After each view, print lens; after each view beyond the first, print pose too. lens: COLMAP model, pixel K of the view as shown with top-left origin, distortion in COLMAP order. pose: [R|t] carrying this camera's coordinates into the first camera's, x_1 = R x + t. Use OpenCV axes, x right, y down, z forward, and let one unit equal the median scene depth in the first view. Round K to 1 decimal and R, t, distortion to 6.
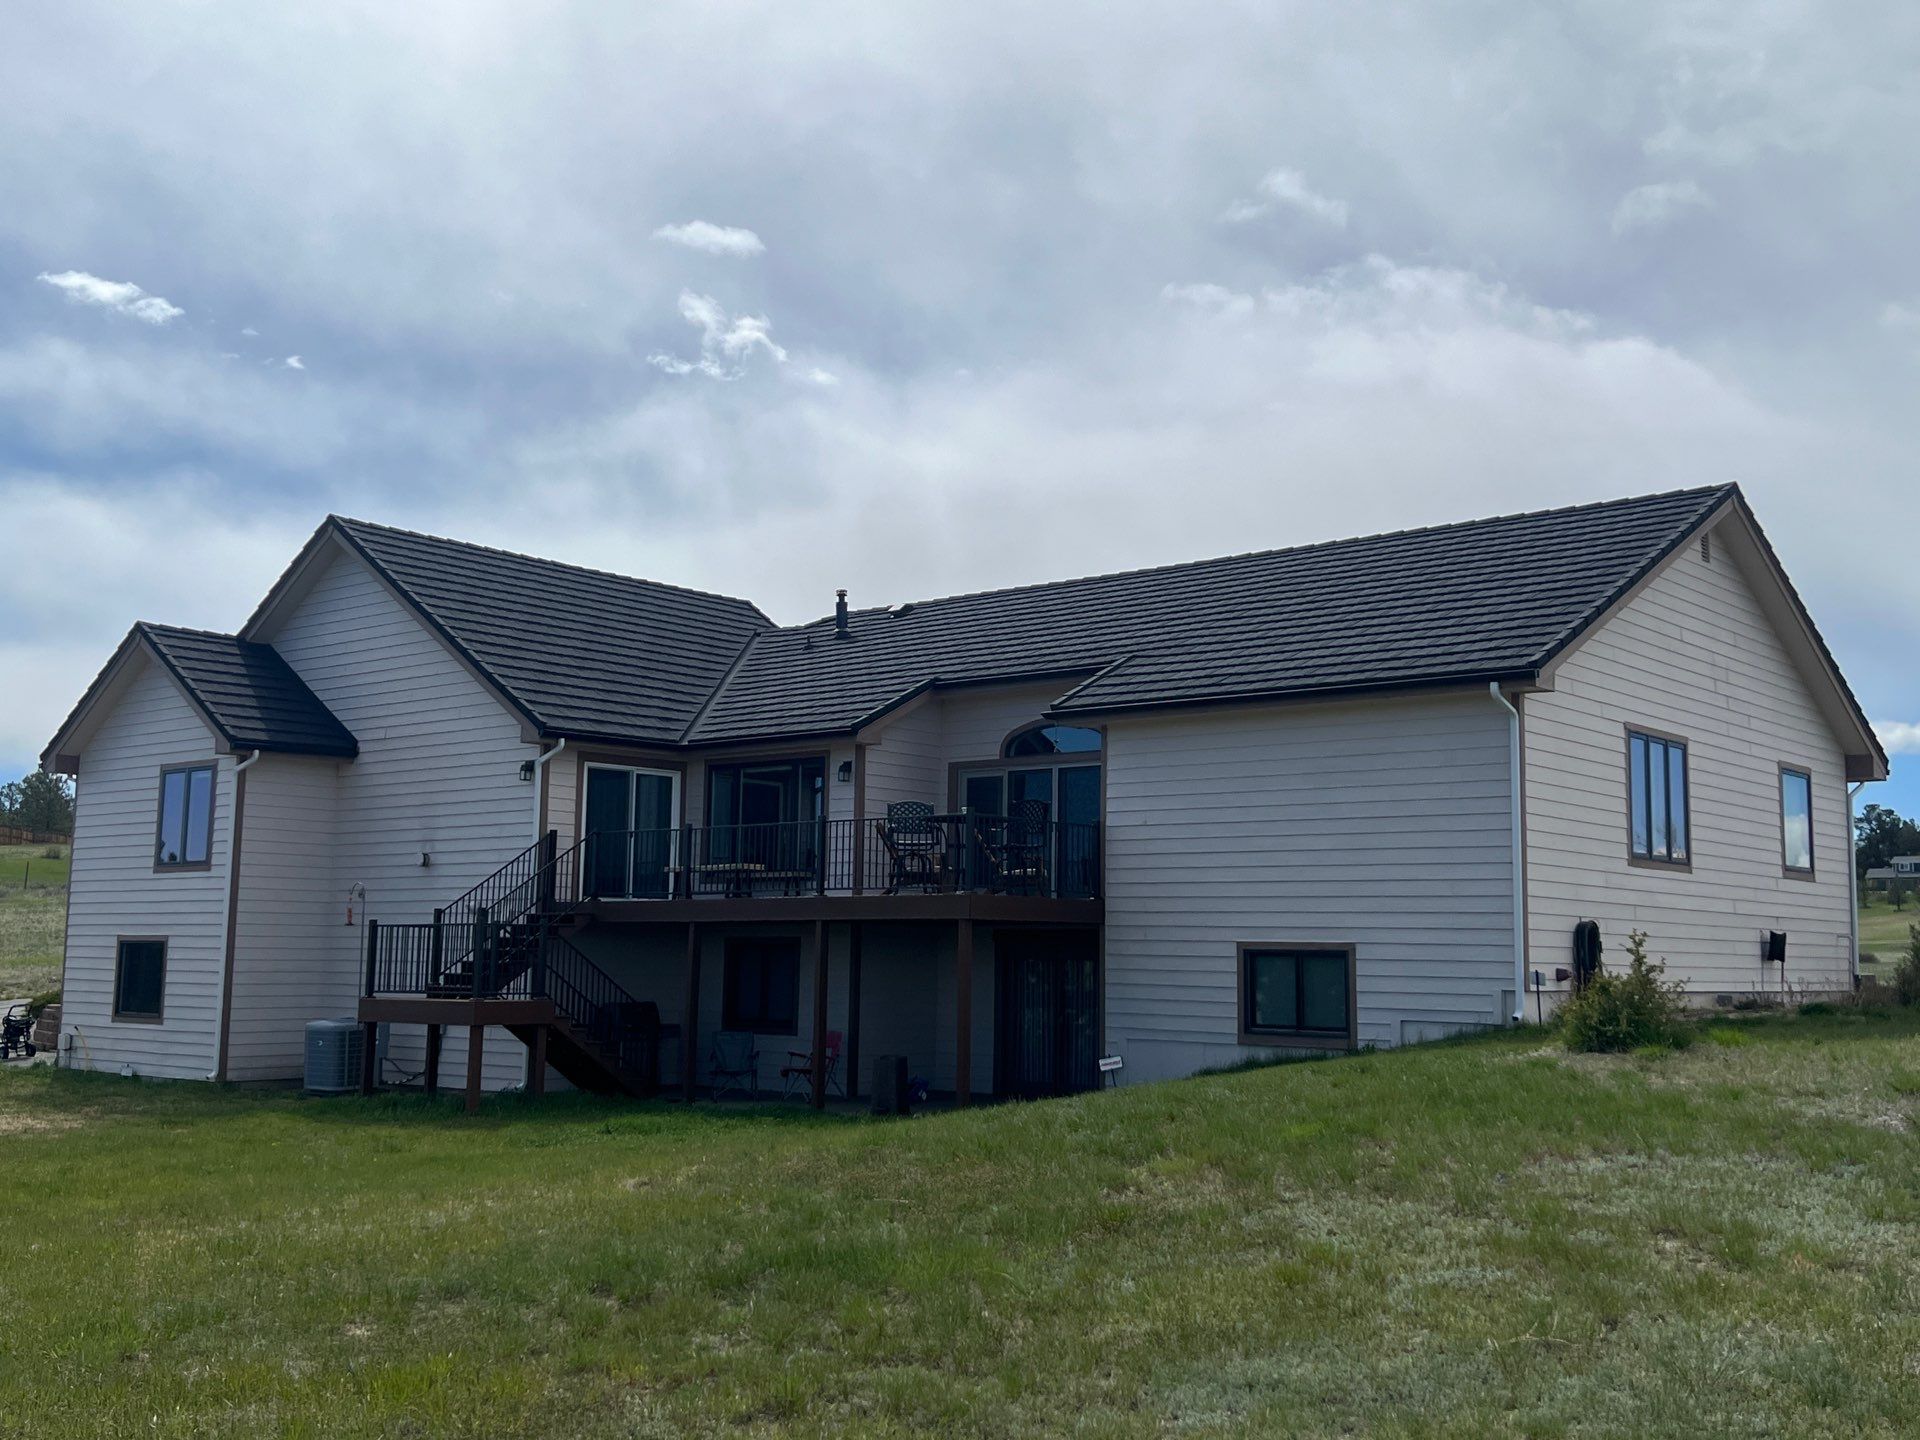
lens RADIAL K [[1862.7, 0, 1022.8], [0, 1862.7, 749.8], [0, 0, 1]] dist [0.154821, -0.002565]
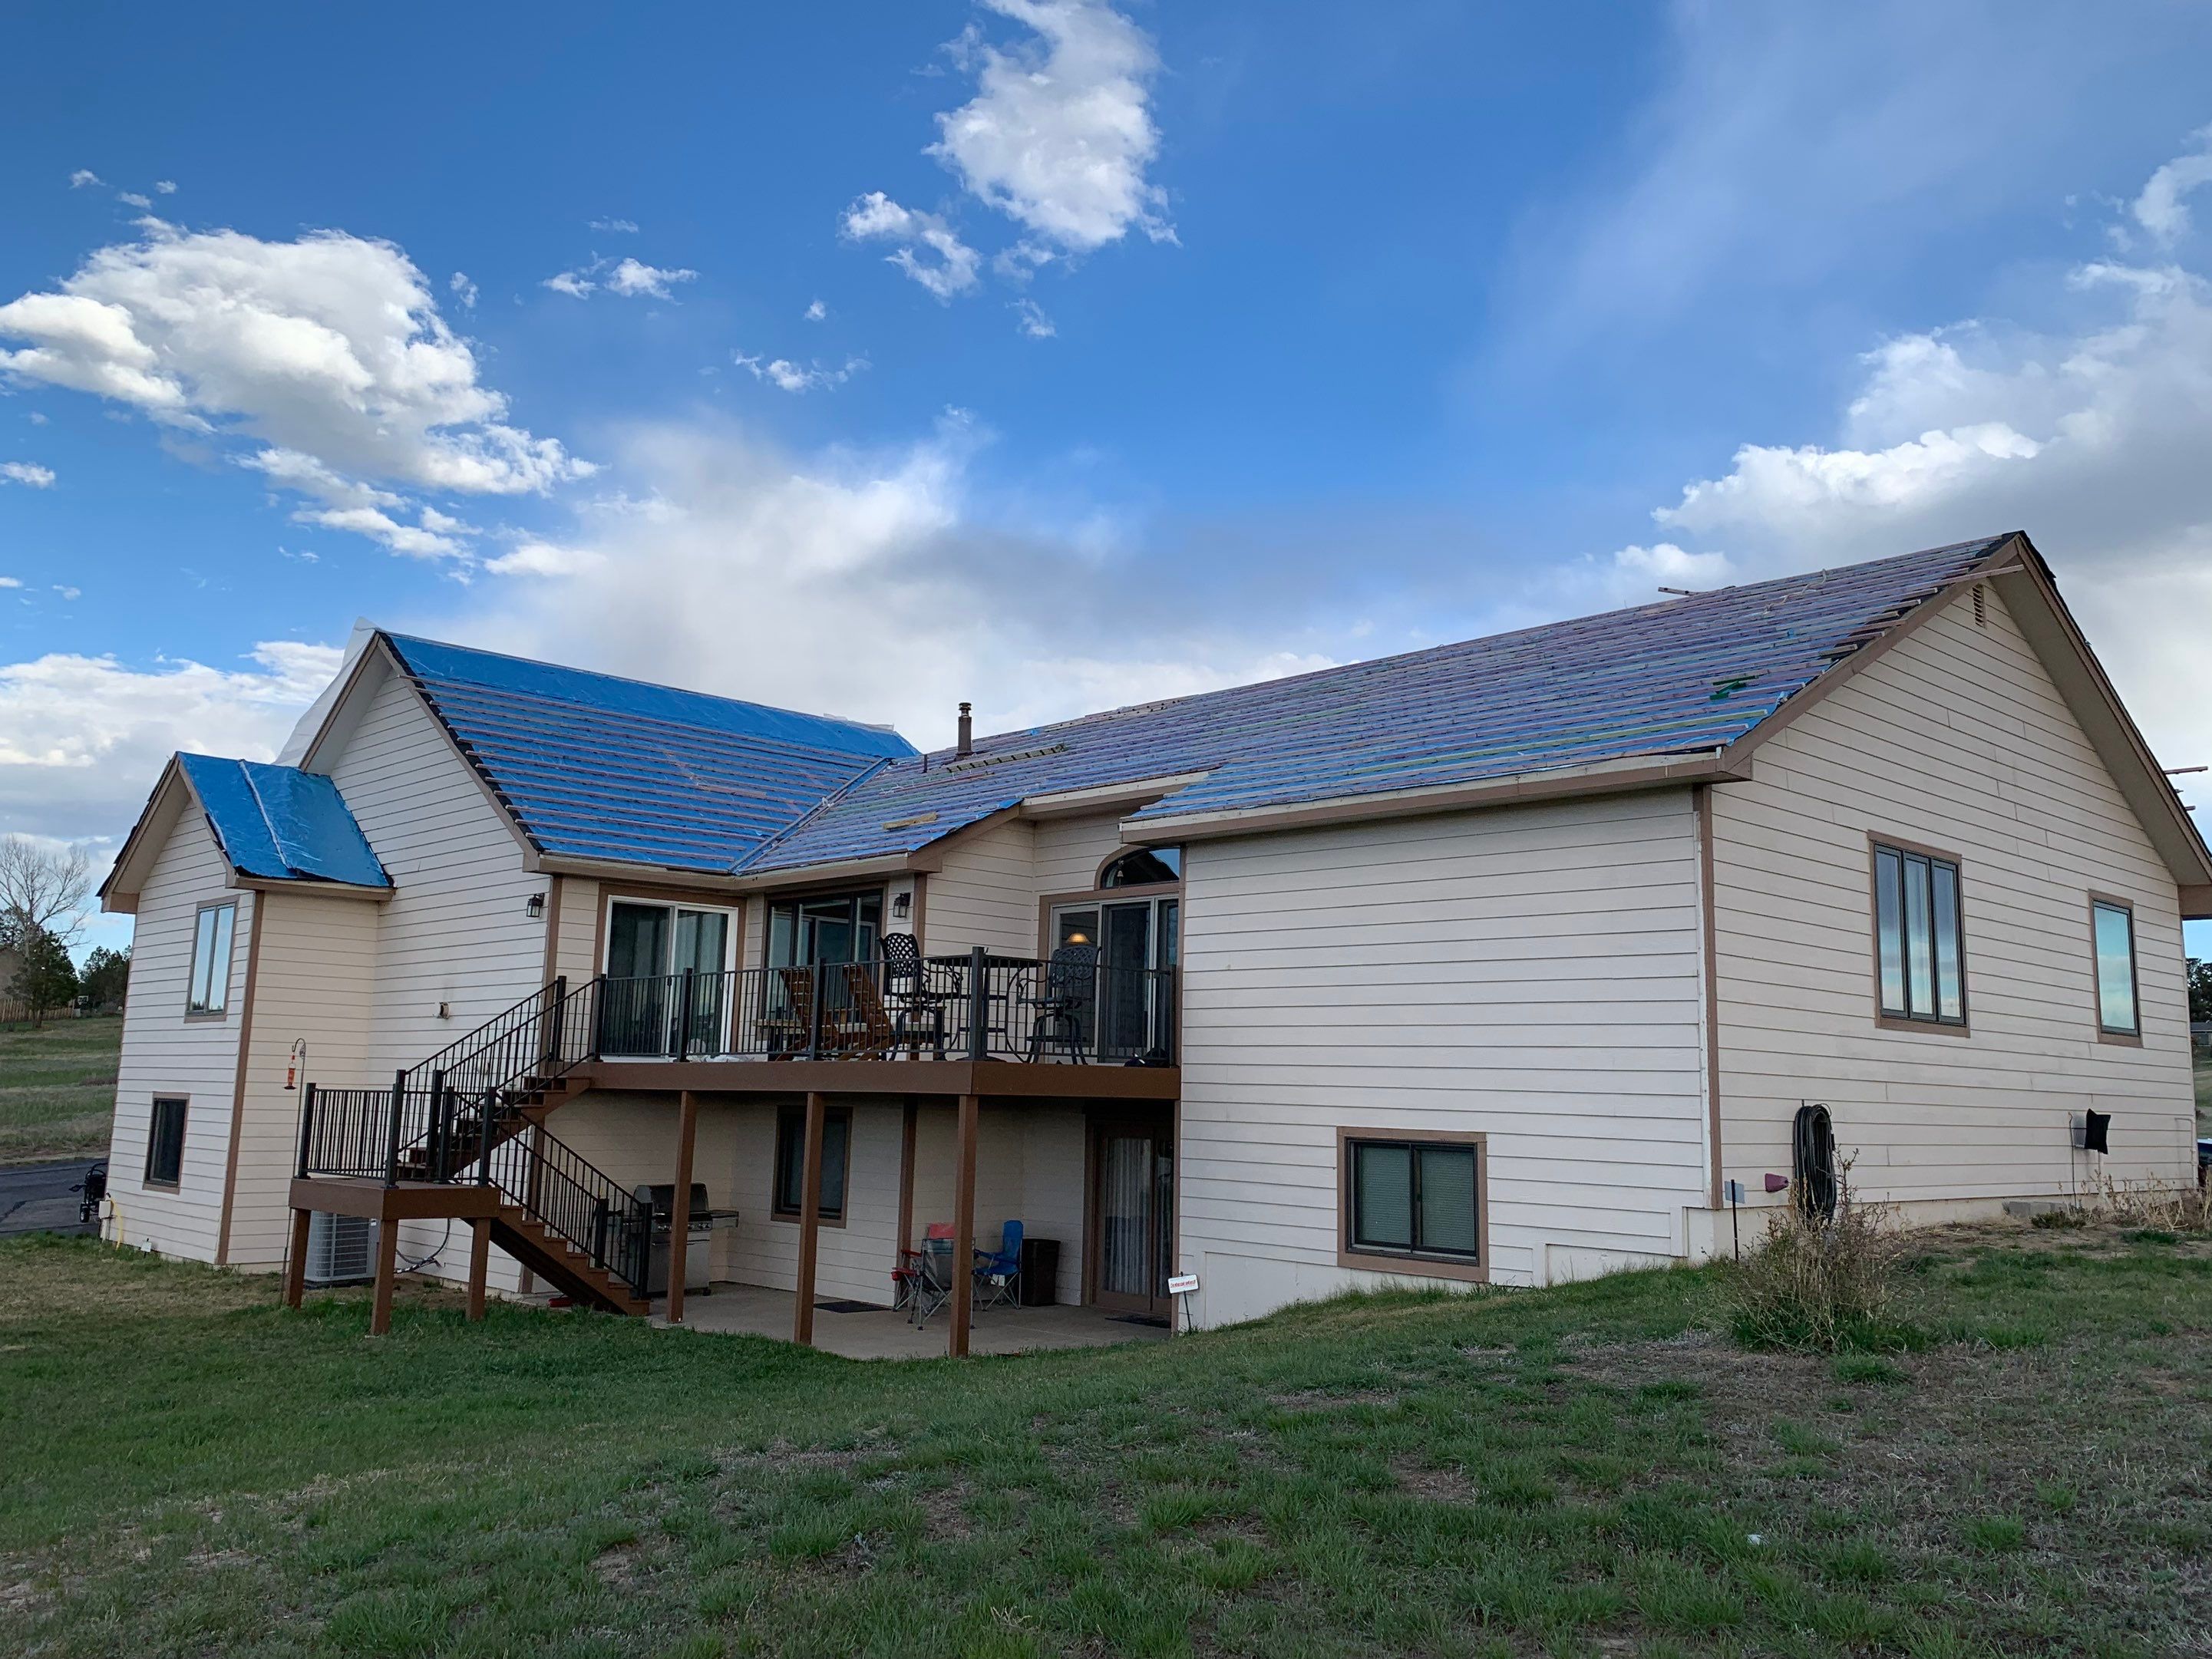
lens RADIAL K [[1741.5, 0, 1145.8], [0, 1741.5, 827.4], [0, 0, 1]] dist [0.097114, -0.072737]
pose [[0.993679, -0.007520, -0.112005, 0.106191], [0.002681, 0.999059, -0.043296, 0.011872], [0.112225, 0.042722, 0.992764, 0.262020]]
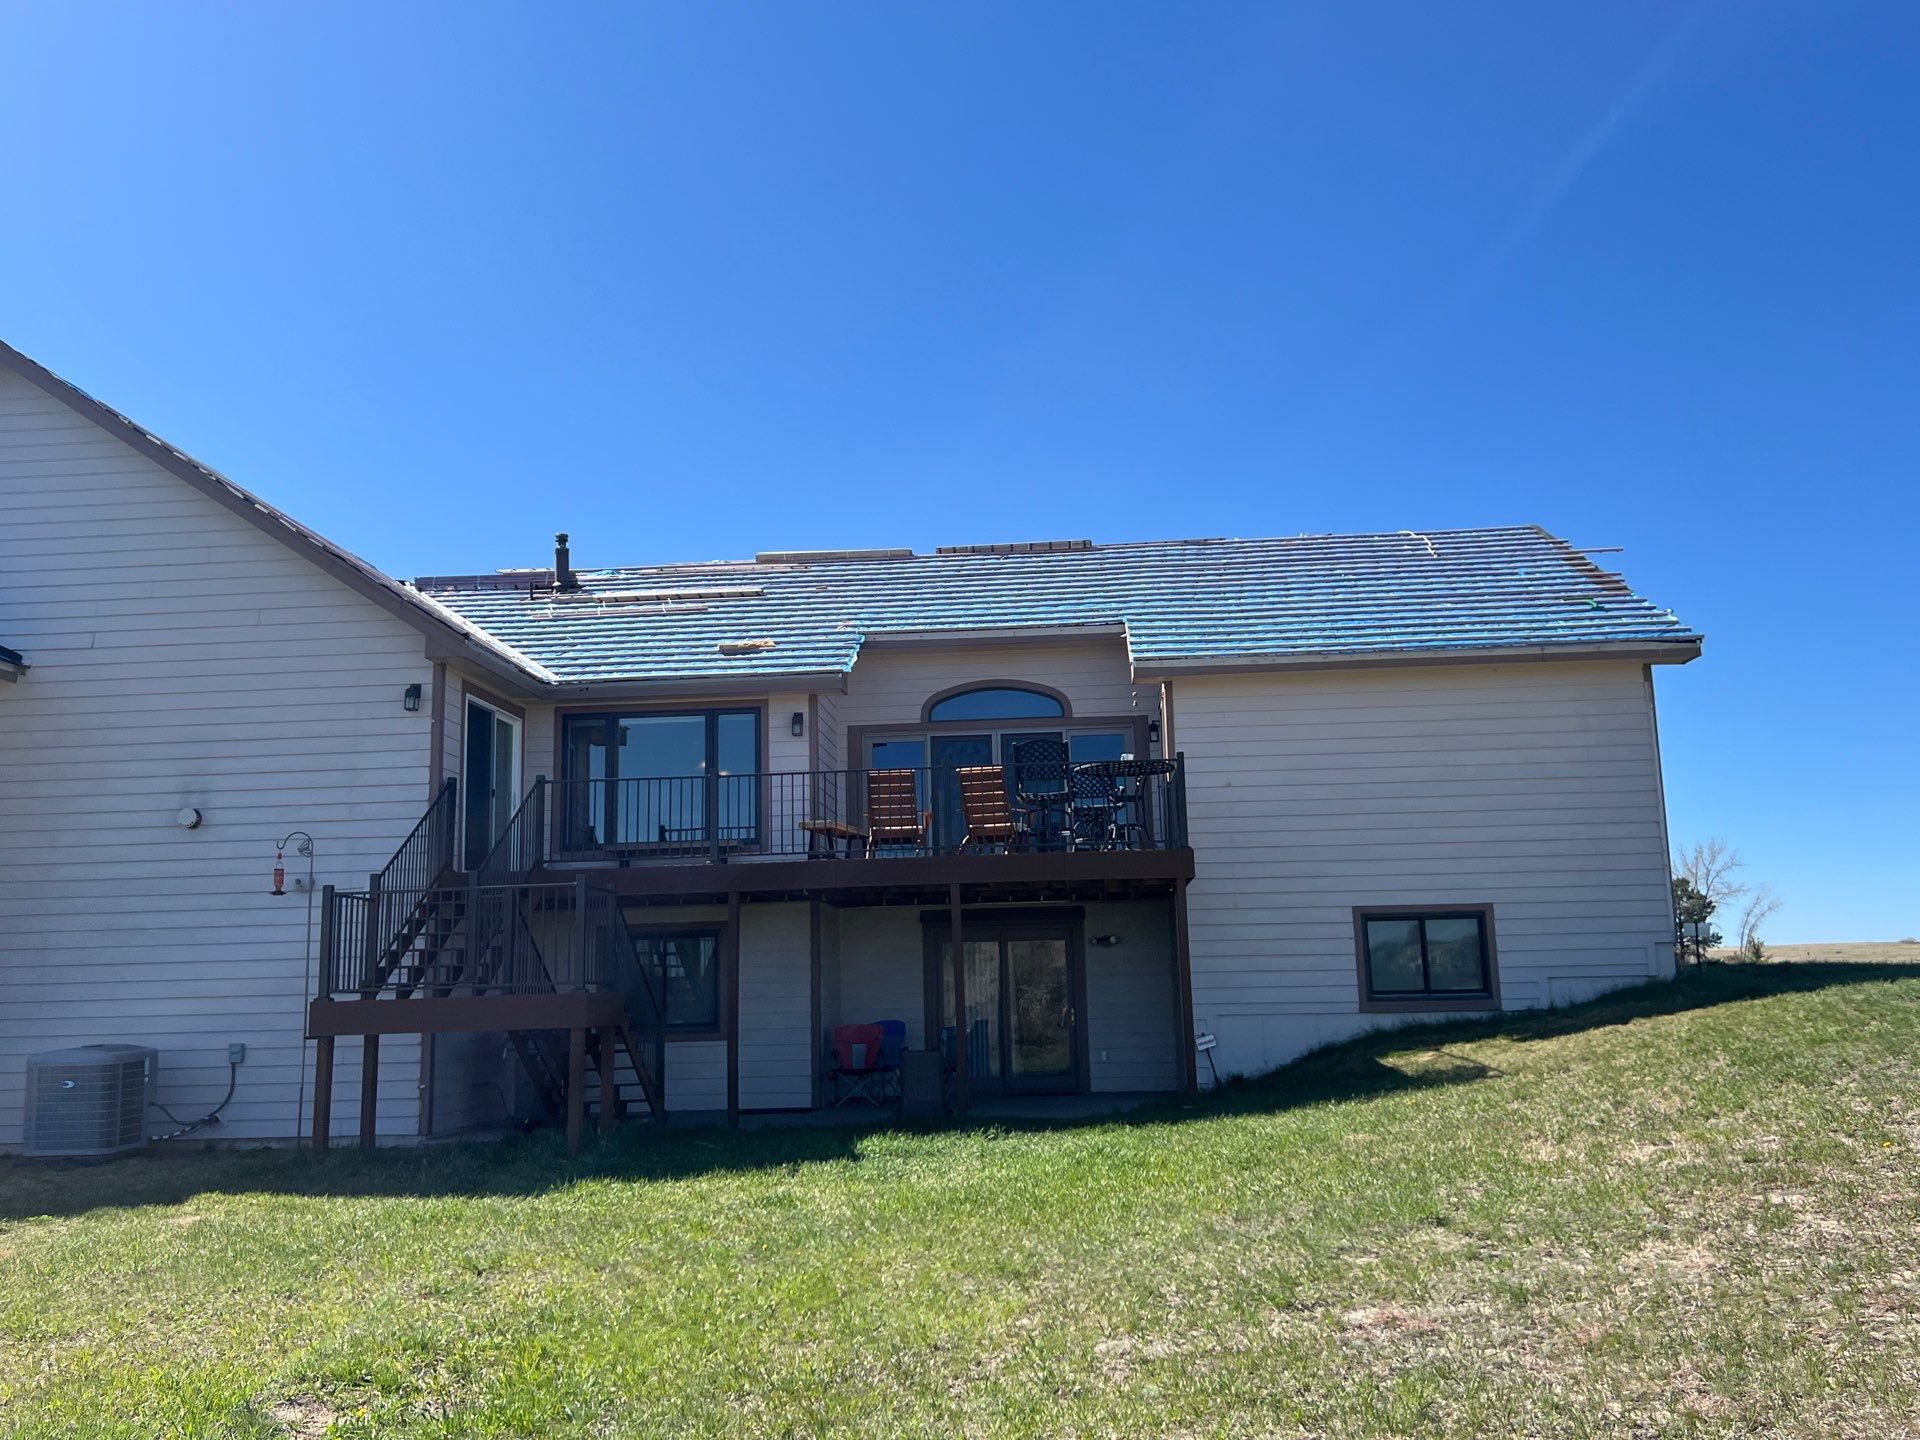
lens RADIAL K [[1561.6, 0, 960.0], [0, 1561.6, 720.0], [0, 0, 1]] dist [0.052780, -0.001760]
pose [[0.826194, 0.061147, 0.560057, -0.466899], [-0.027810, 0.997307, -0.067862, 0.060596], [-0.562699, 0.040492, 0.825670, 0.394135]]
